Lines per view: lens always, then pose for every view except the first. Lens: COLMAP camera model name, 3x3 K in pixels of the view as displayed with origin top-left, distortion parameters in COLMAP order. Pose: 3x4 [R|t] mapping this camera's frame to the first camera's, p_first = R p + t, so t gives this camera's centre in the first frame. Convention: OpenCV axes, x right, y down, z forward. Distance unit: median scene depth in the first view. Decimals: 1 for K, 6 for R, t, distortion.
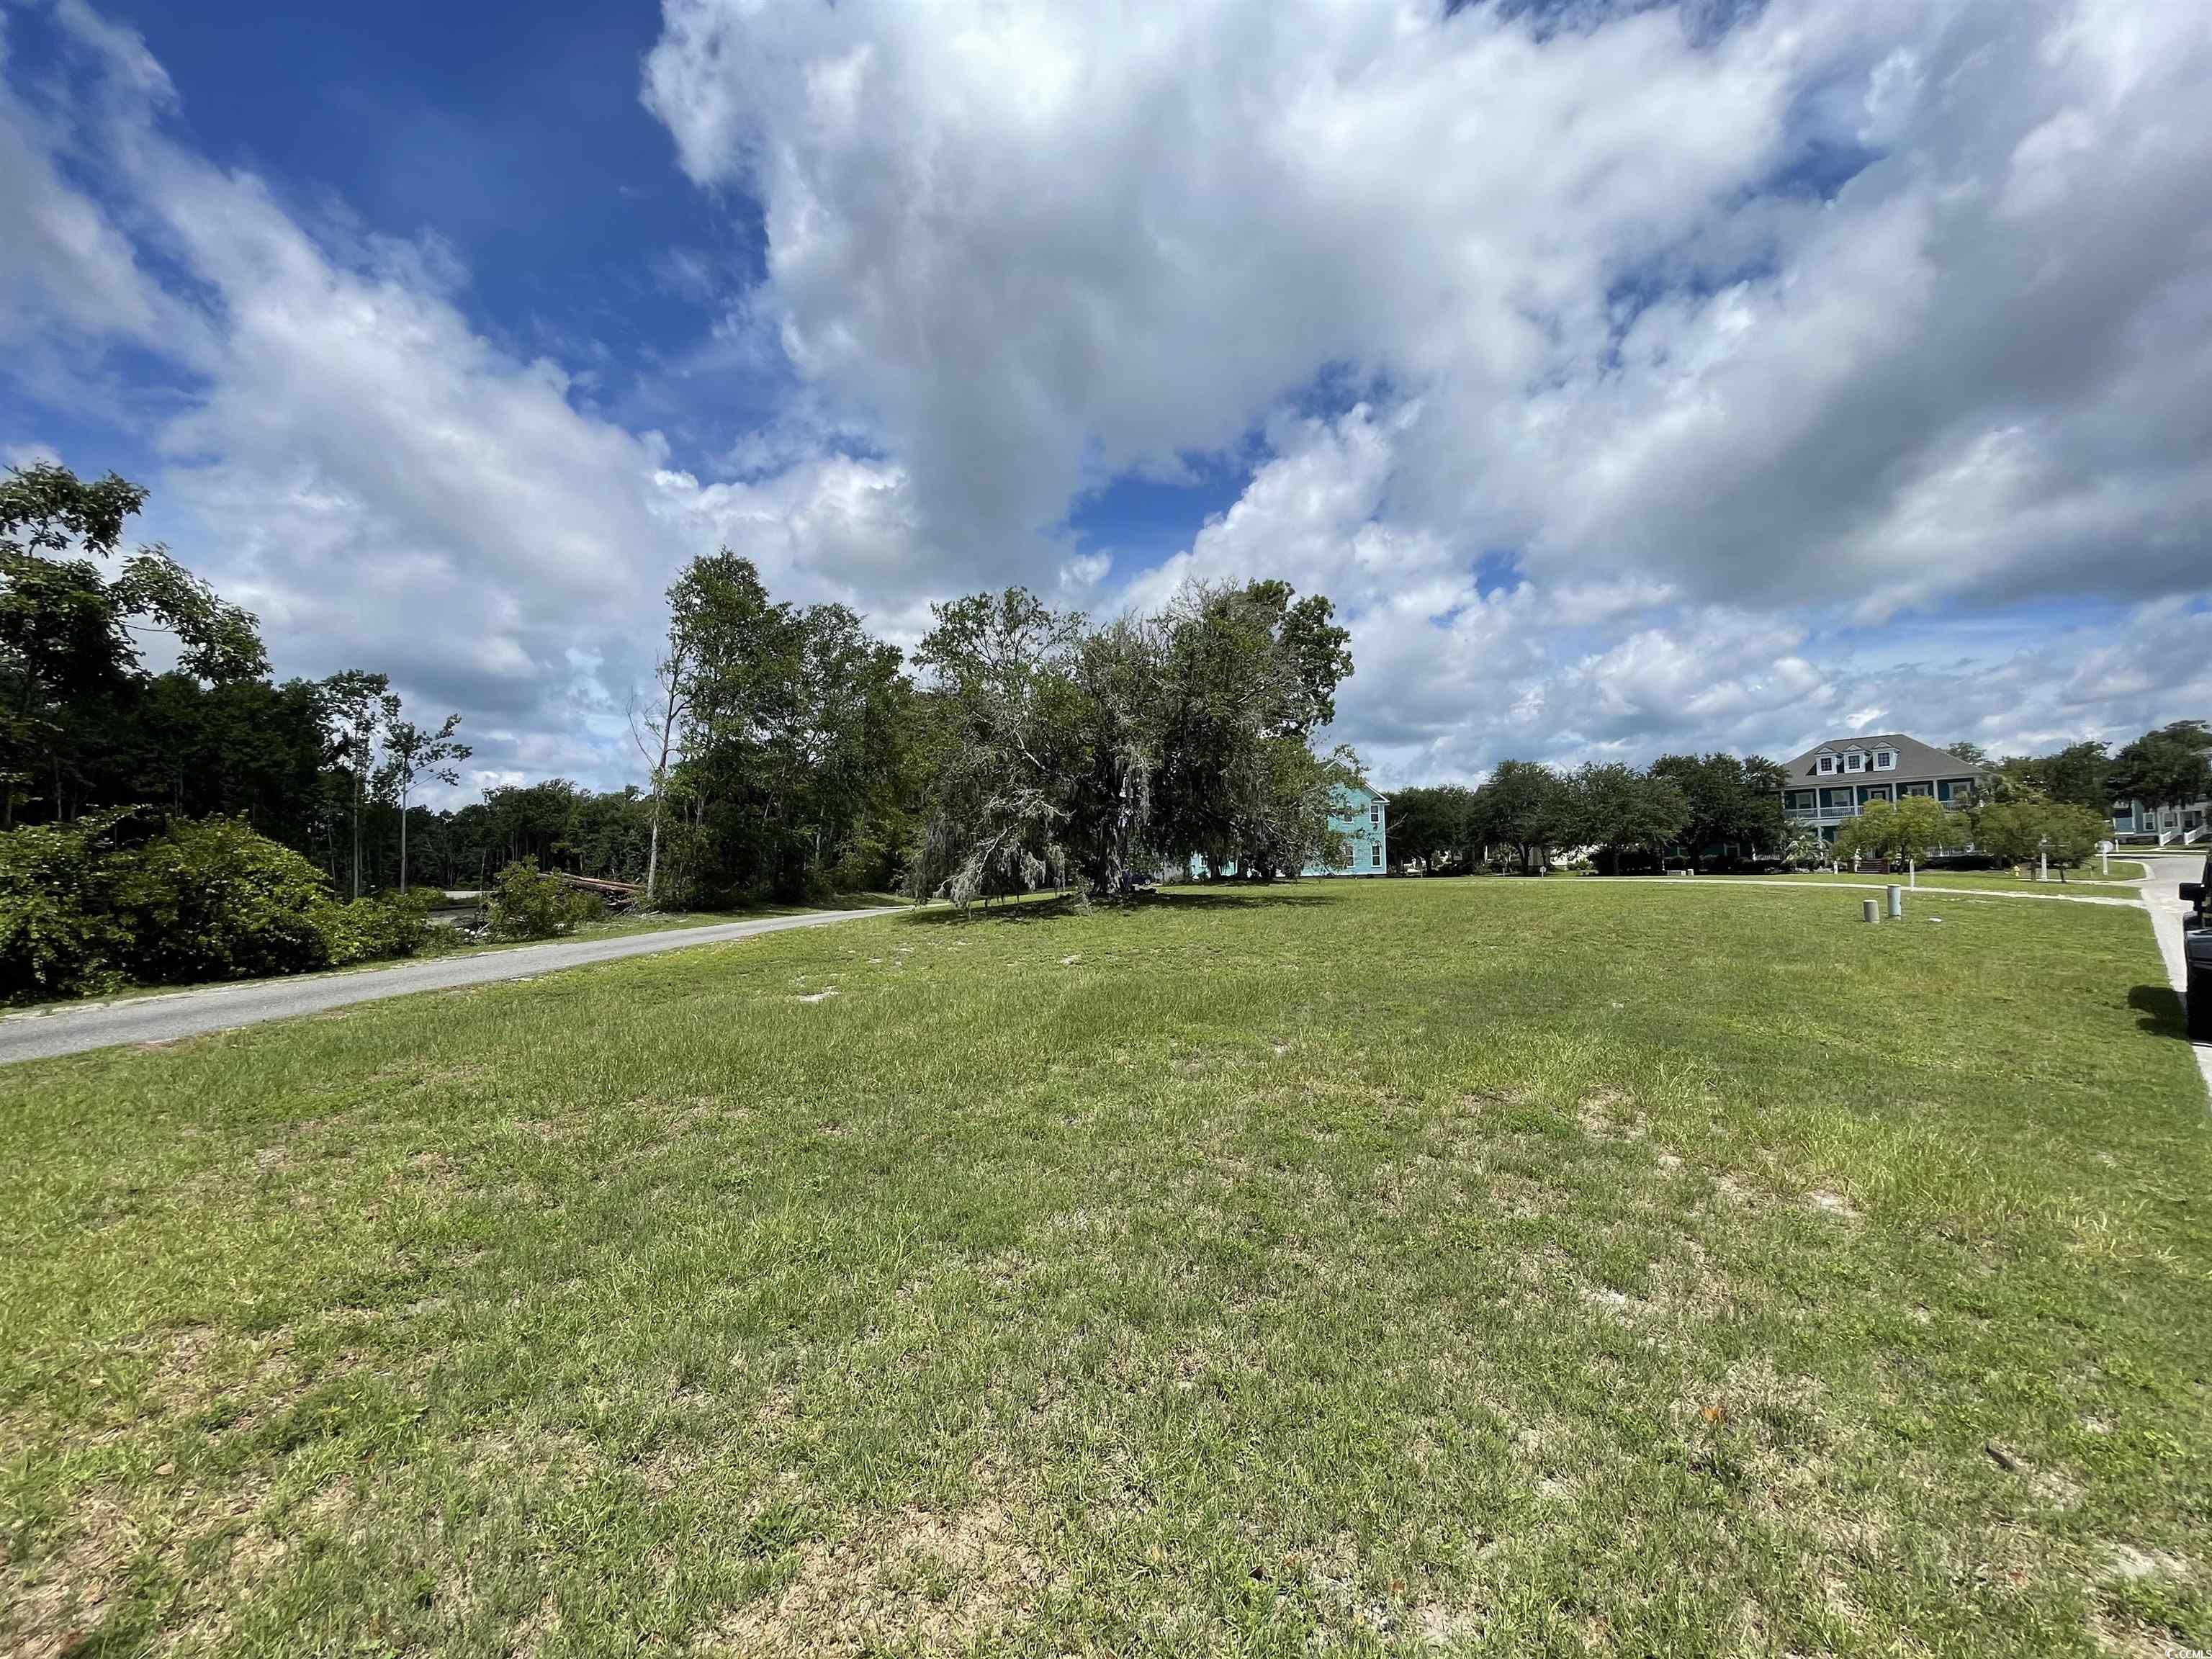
lens RADIAL K [[959.5, 0, 1100.4], [0, 959.5, 869.5], [0, 0, 1]] dist [0.027642, 0.001004]
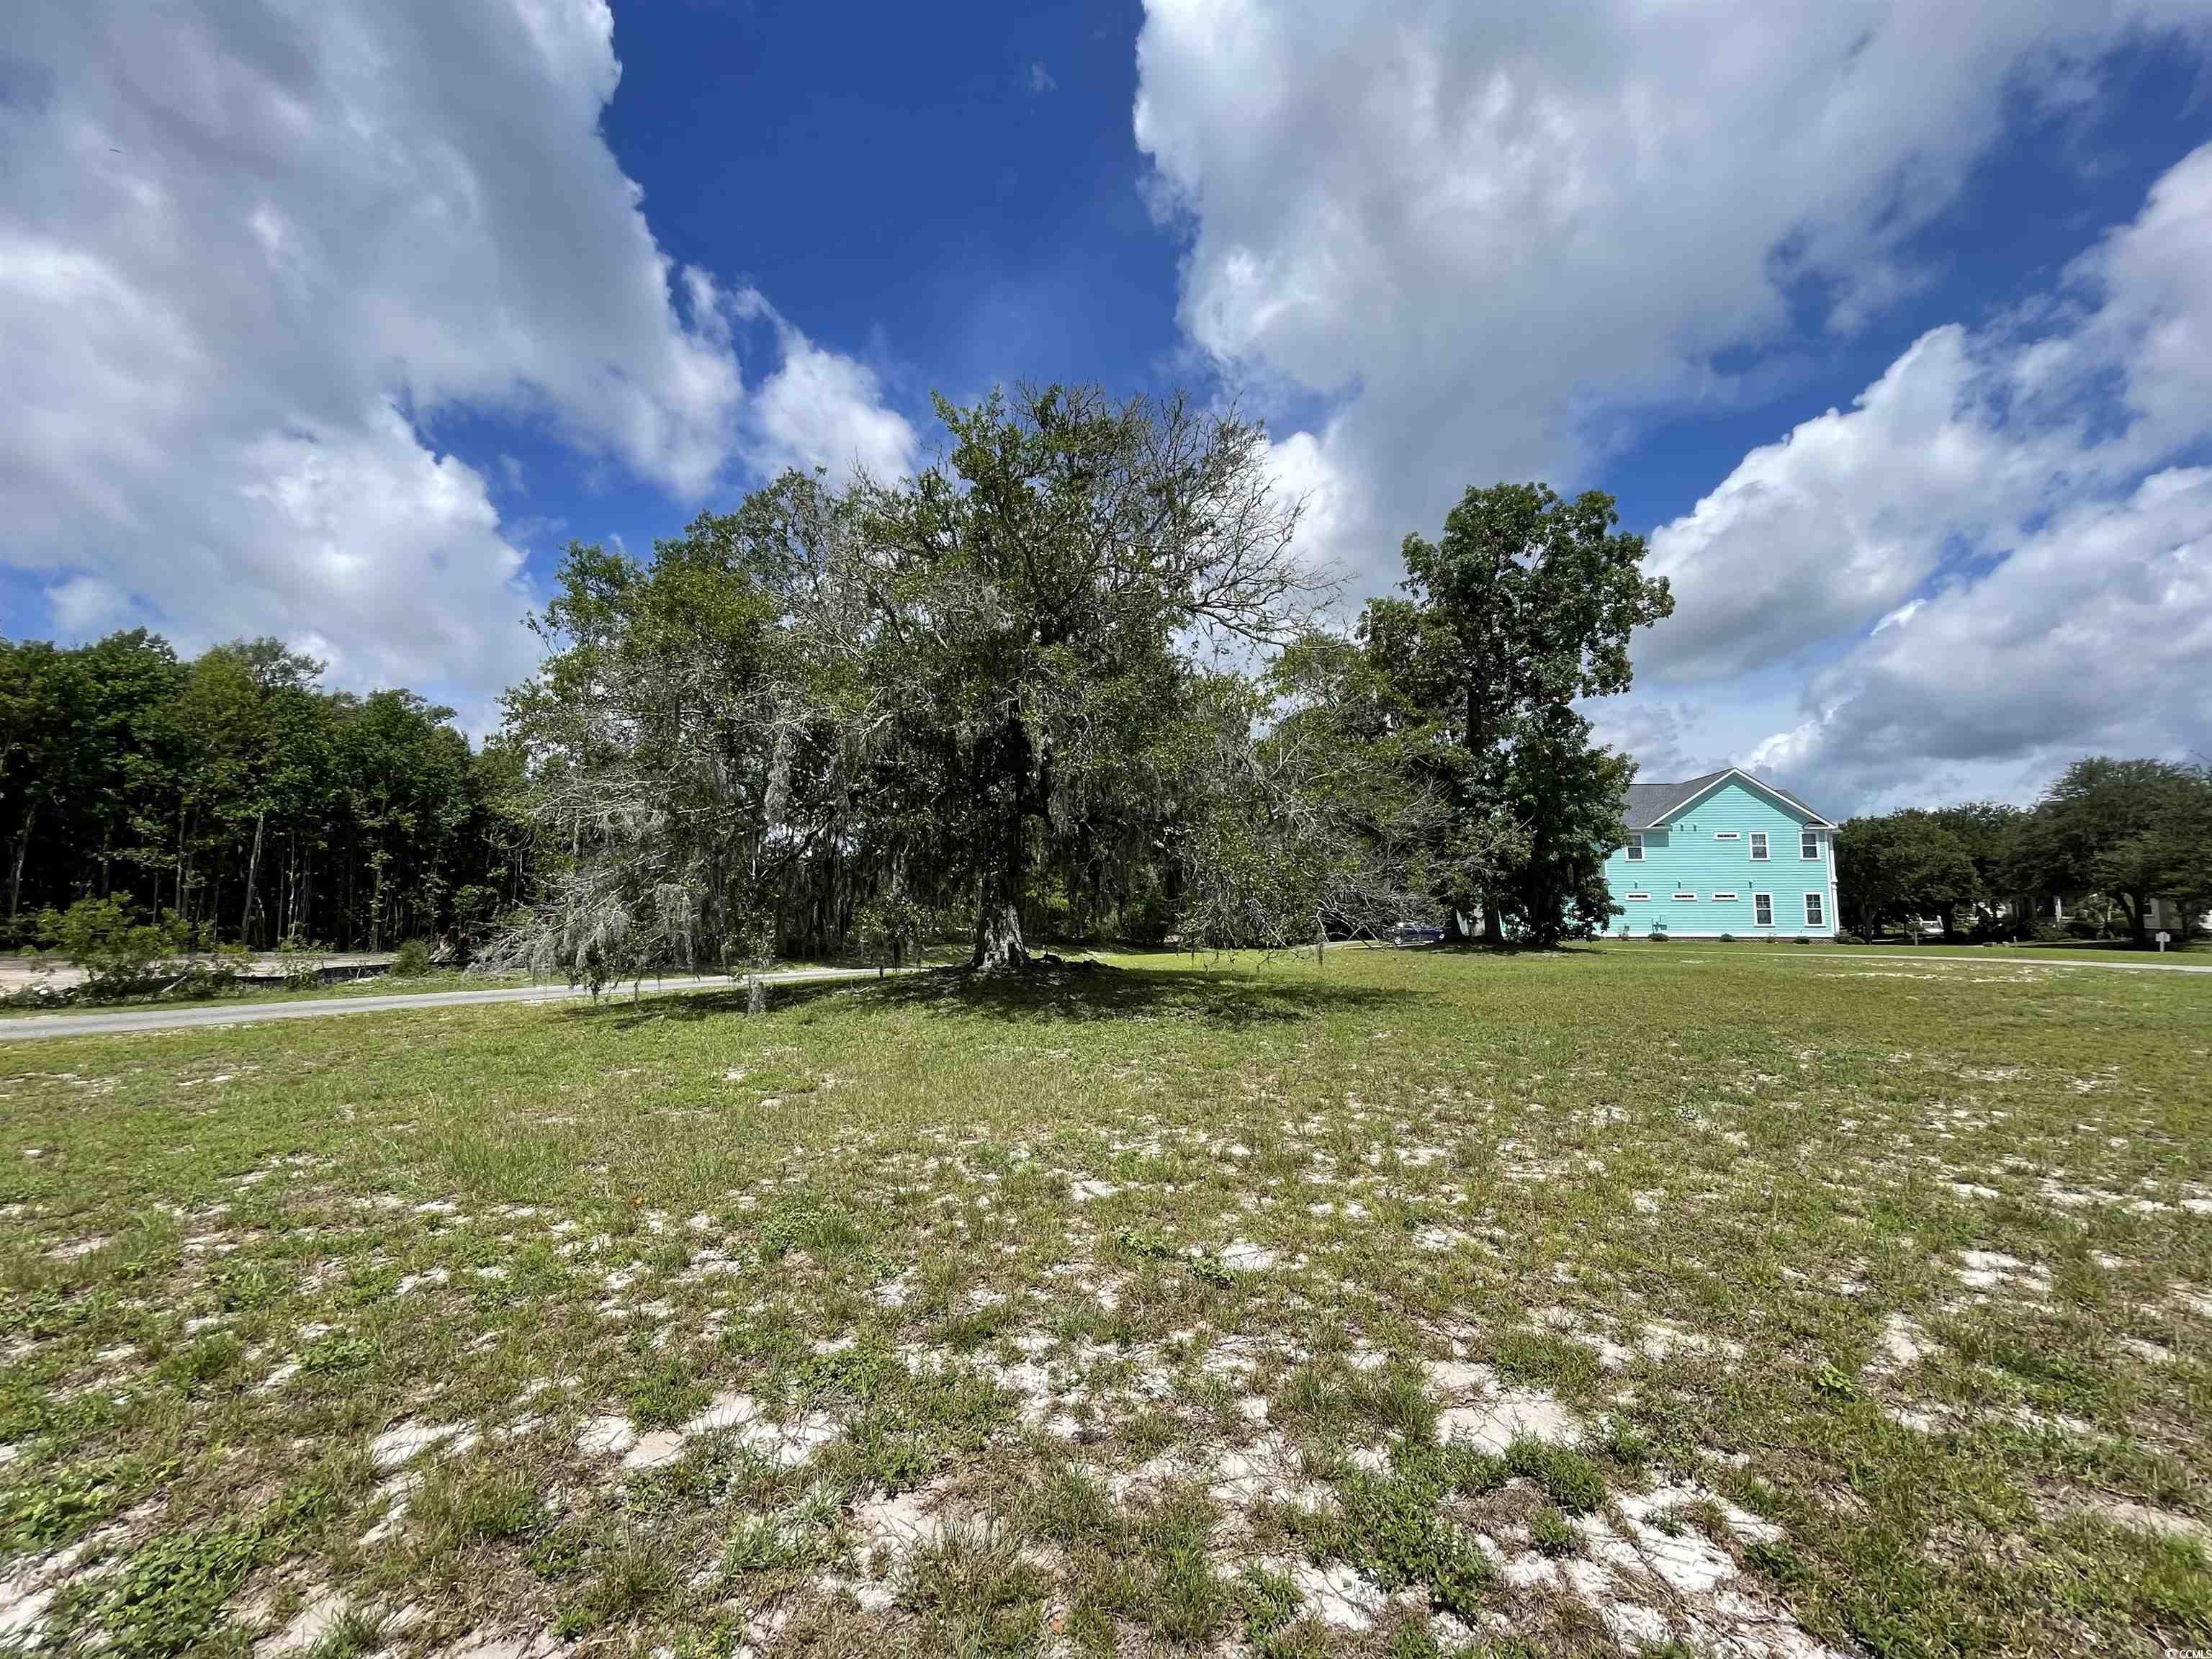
lens RADIAL K [[959.5, 0, 1103.4], [0, 959.5, 838.9], [0, 0, 1]] dist [0.027642, 0.001004]
pose [[0.911172, -0.016492, -0.411697, 0.118627], [-0.016604, 0.996917, -0.076683, -0.003228], [0.411692, 0.076708, 0.908089, 0.191342]]
